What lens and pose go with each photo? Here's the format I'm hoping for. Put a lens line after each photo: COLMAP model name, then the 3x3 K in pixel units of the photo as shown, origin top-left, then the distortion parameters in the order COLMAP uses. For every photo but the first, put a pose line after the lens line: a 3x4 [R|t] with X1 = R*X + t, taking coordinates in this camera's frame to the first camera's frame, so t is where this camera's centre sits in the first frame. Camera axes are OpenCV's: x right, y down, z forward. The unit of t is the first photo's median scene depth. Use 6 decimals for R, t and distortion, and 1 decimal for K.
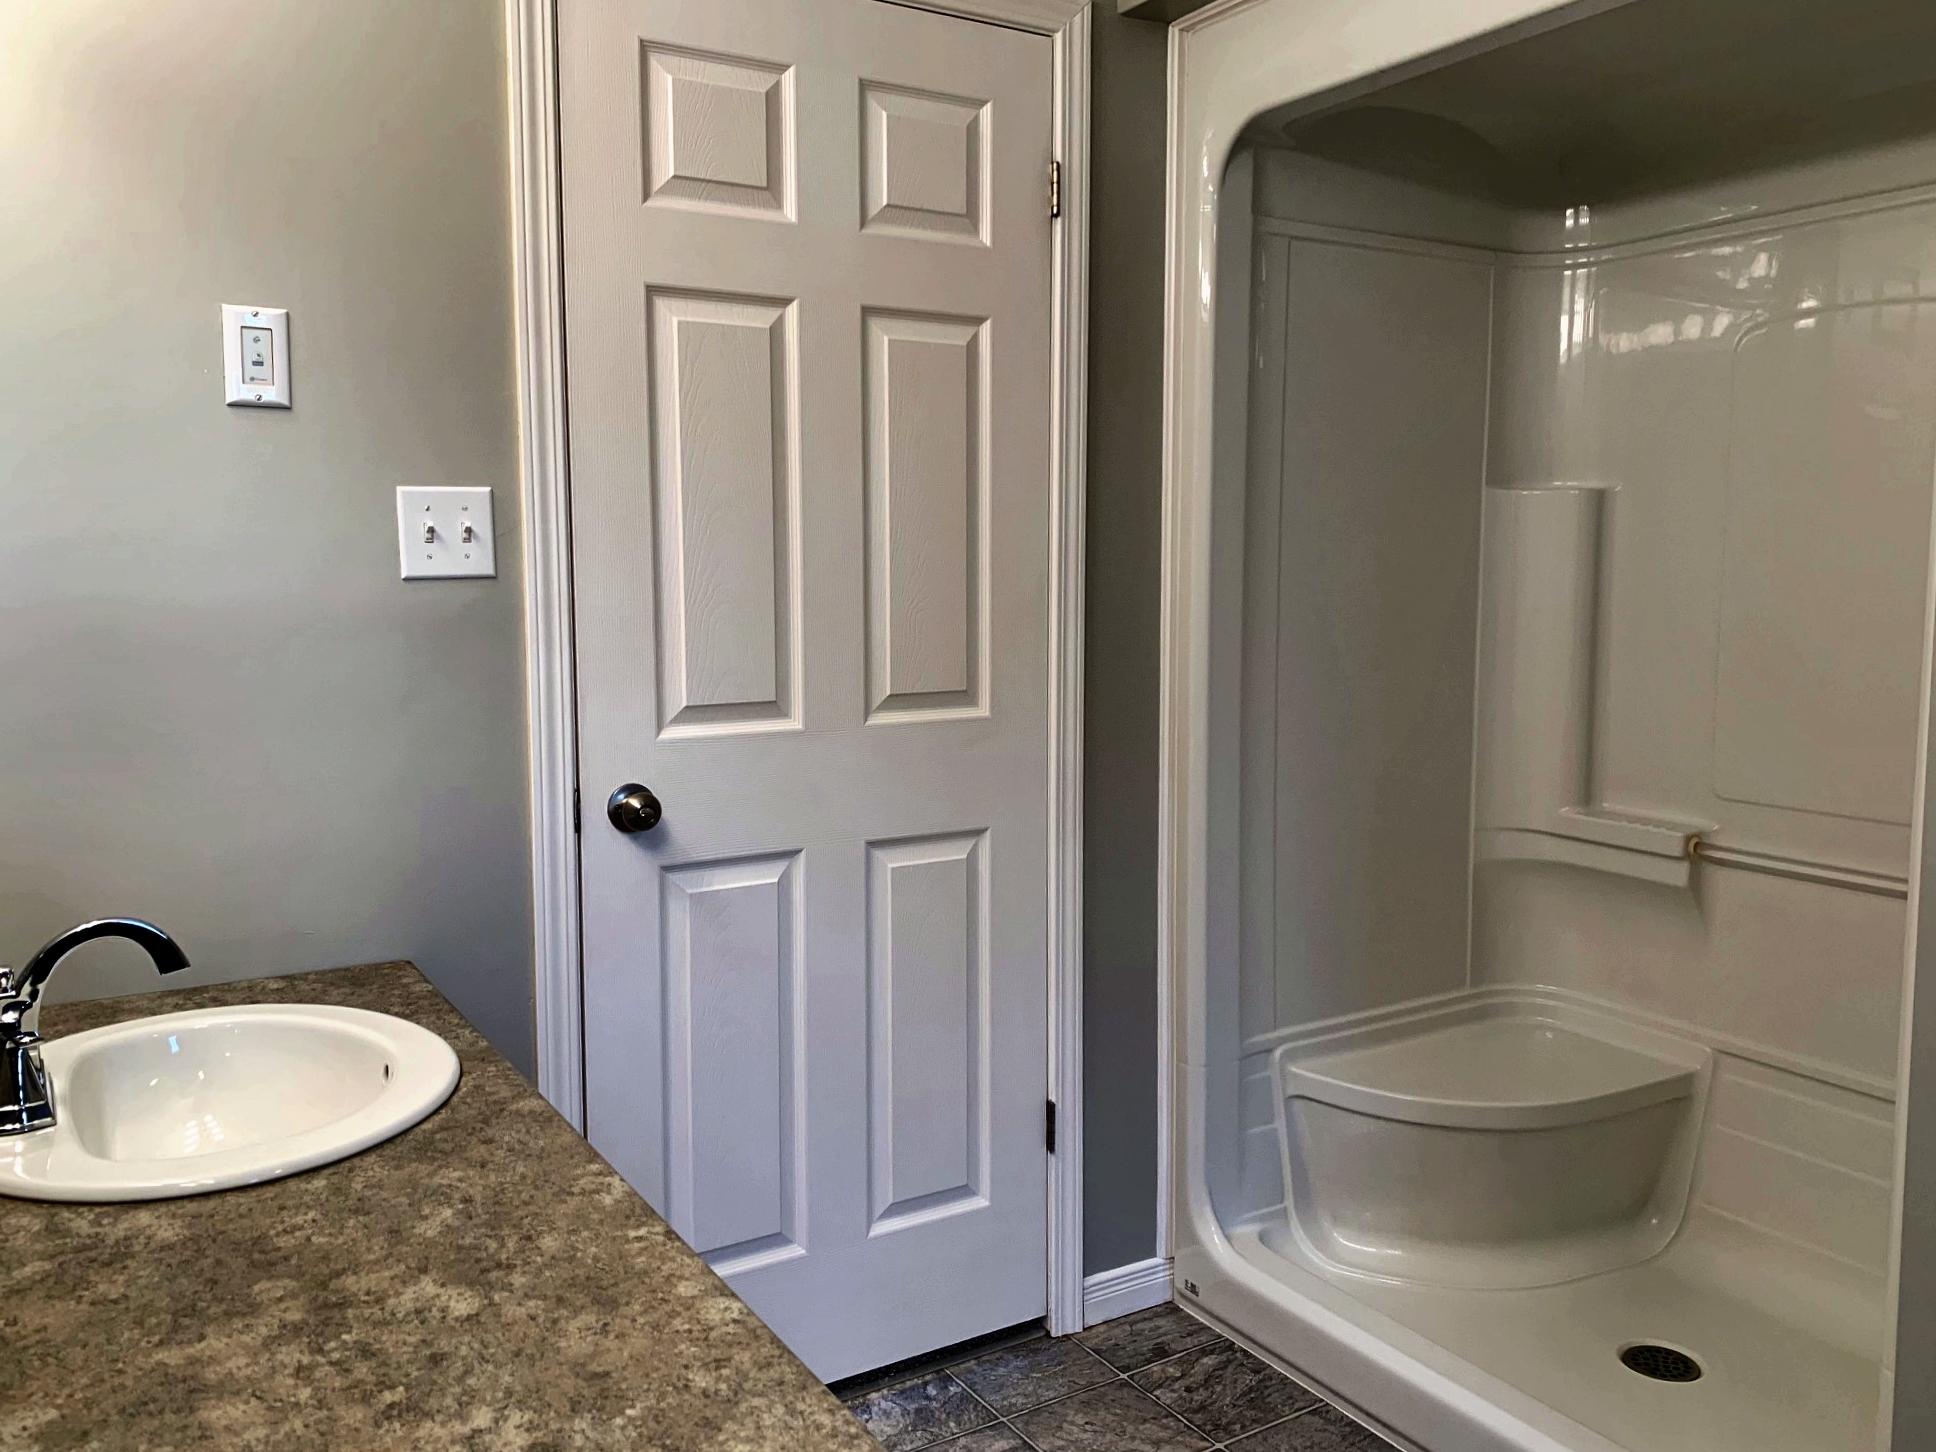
lens RADIAL K [[1482.9, 0, 966.9], [0, 1482.9, 720.0], [0, 0, 1]] dist [0.059392, -0.022404]
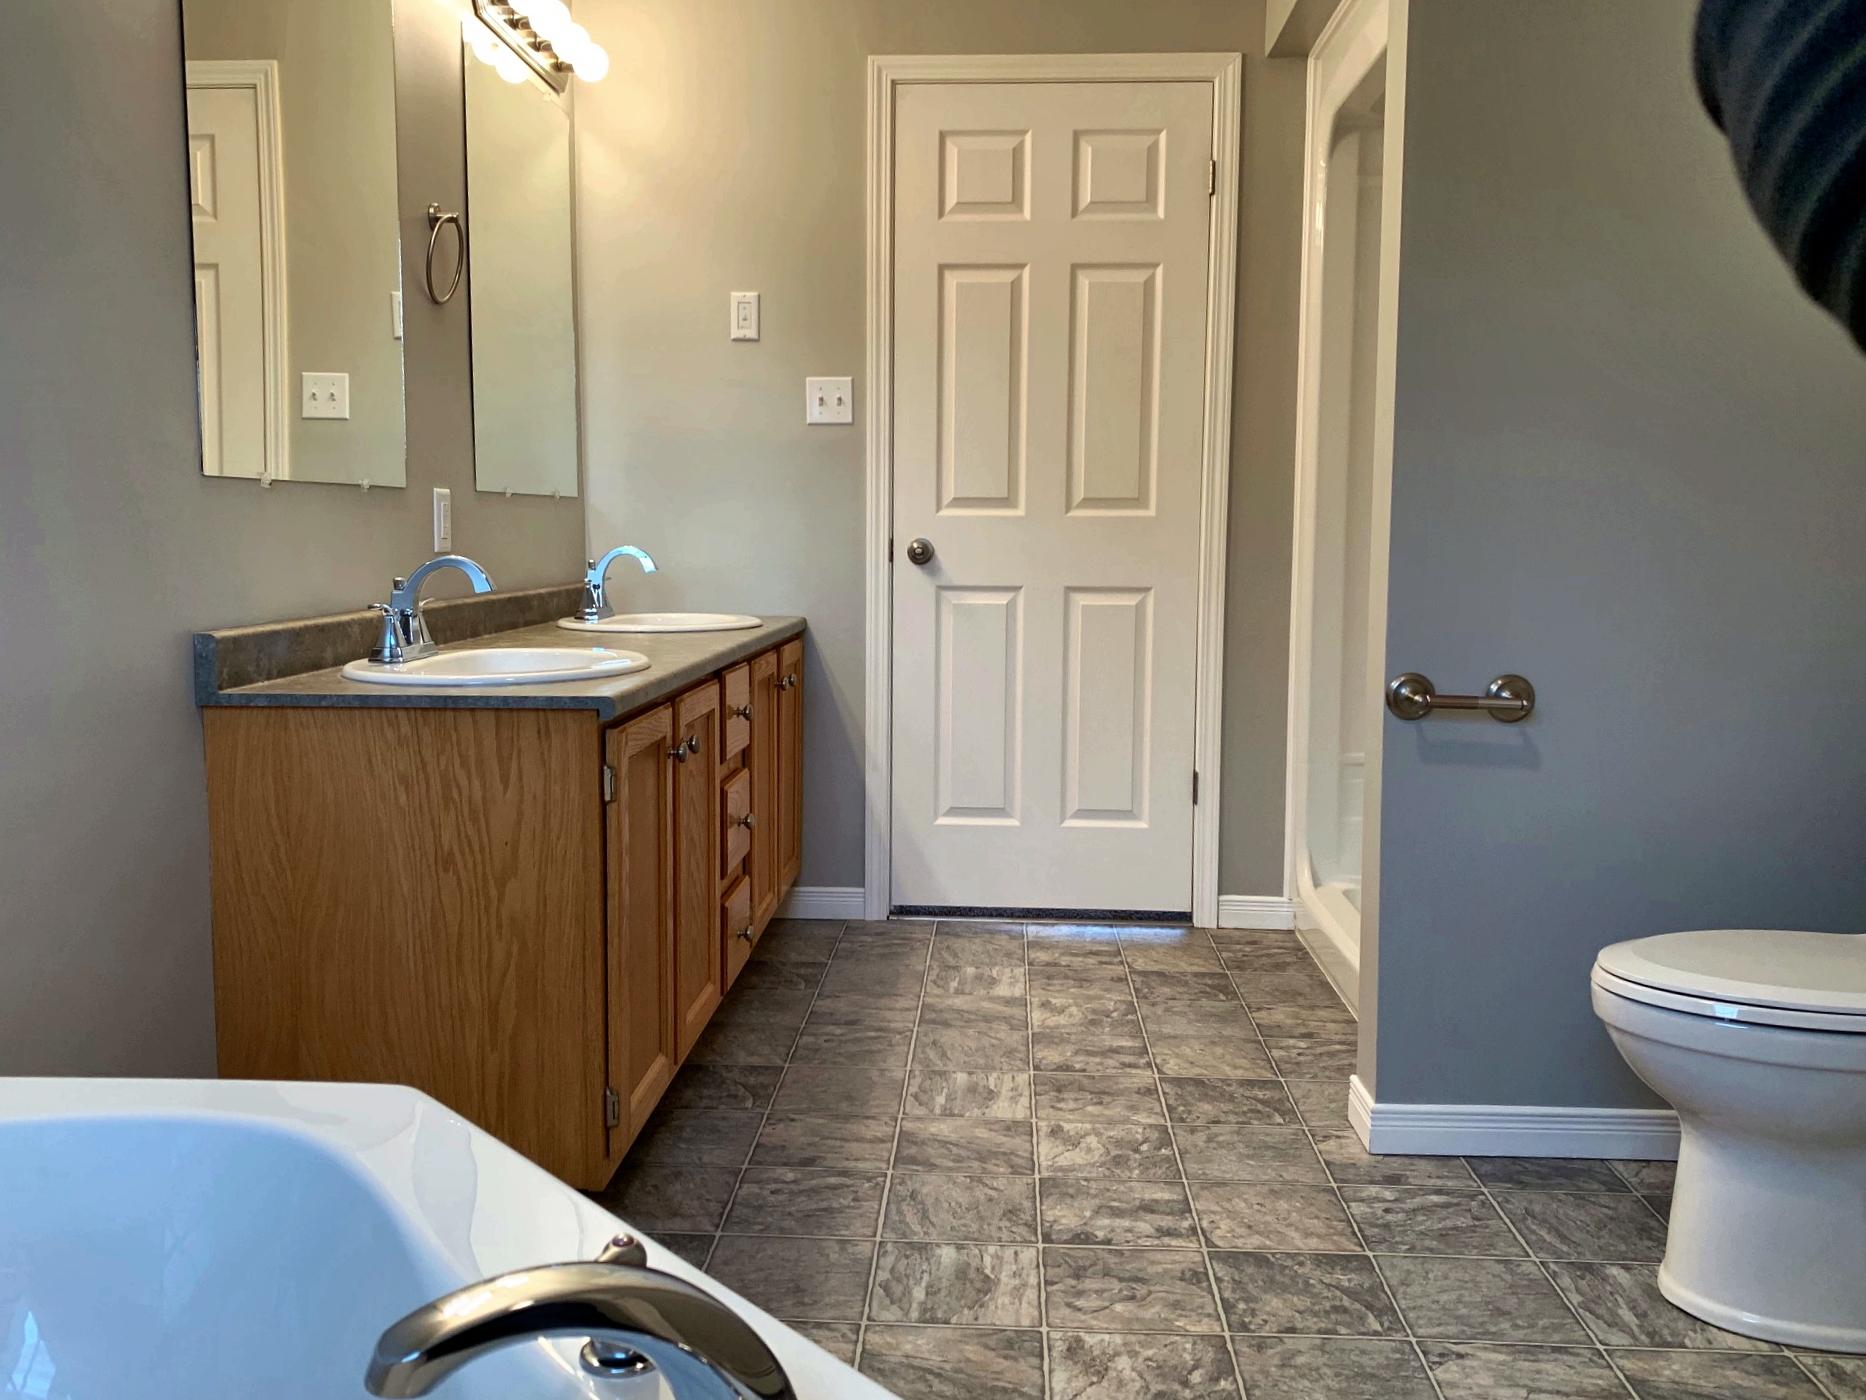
lens RADIAL K [[1429.3, 0, 932.2], [0, 1429.3, 699.9], [0, 0, 1]] dist [0.059392, -0.022404]
pose [[0.858465, 0.068241, -0.508312, 0.673396], [-0.061456, 0.997654, 0.030147, 0.181188], [0.509177, 0.005359, 0.860645, -0.496894]]
